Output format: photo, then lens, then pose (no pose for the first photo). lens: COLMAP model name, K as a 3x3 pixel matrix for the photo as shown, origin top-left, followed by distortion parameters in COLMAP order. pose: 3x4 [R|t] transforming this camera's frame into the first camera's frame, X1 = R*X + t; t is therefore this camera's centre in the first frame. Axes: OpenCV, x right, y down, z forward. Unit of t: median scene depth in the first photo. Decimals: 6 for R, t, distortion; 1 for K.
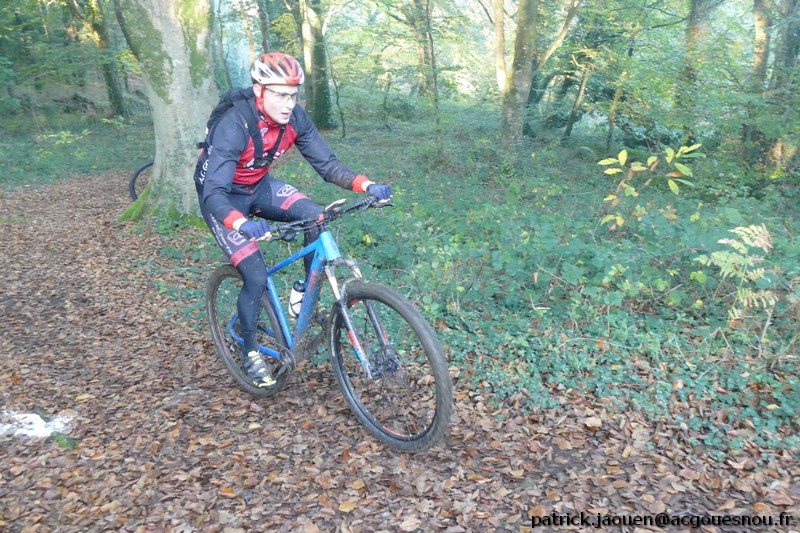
lens RADIAL K [[736.8, 0, 400.0], [0, 736.8, 266.5], [0, 0, 1]] dist [-0.009455, -0.003950]
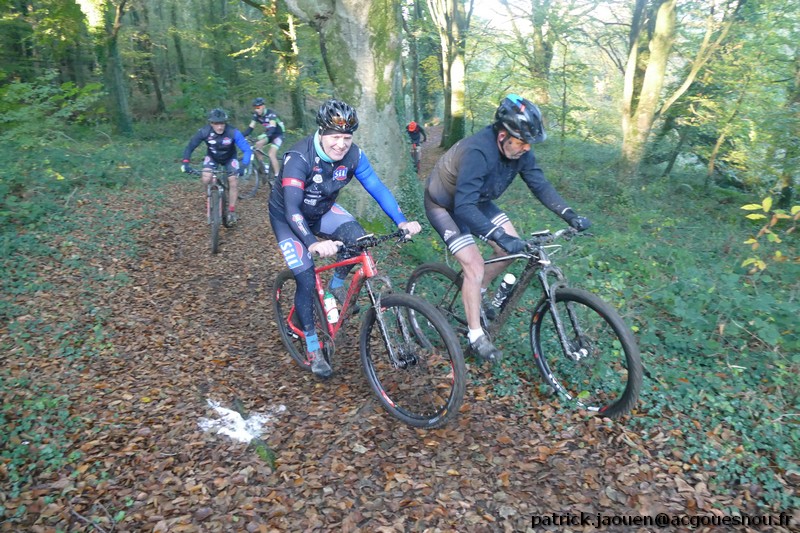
lens RADIAL K [[576.2, 0, 400.0], [0, 576.2, 266.5], [0, 0, 1]] dist [-0.008022, -0.000597]
pose [[0.981245, 0.107227, -0.160190, -0.072757], [-0.104640, 0.994208, 0.024521, -0.025008], [0.161892, -0.007299, 0.986782, 0.103334]]
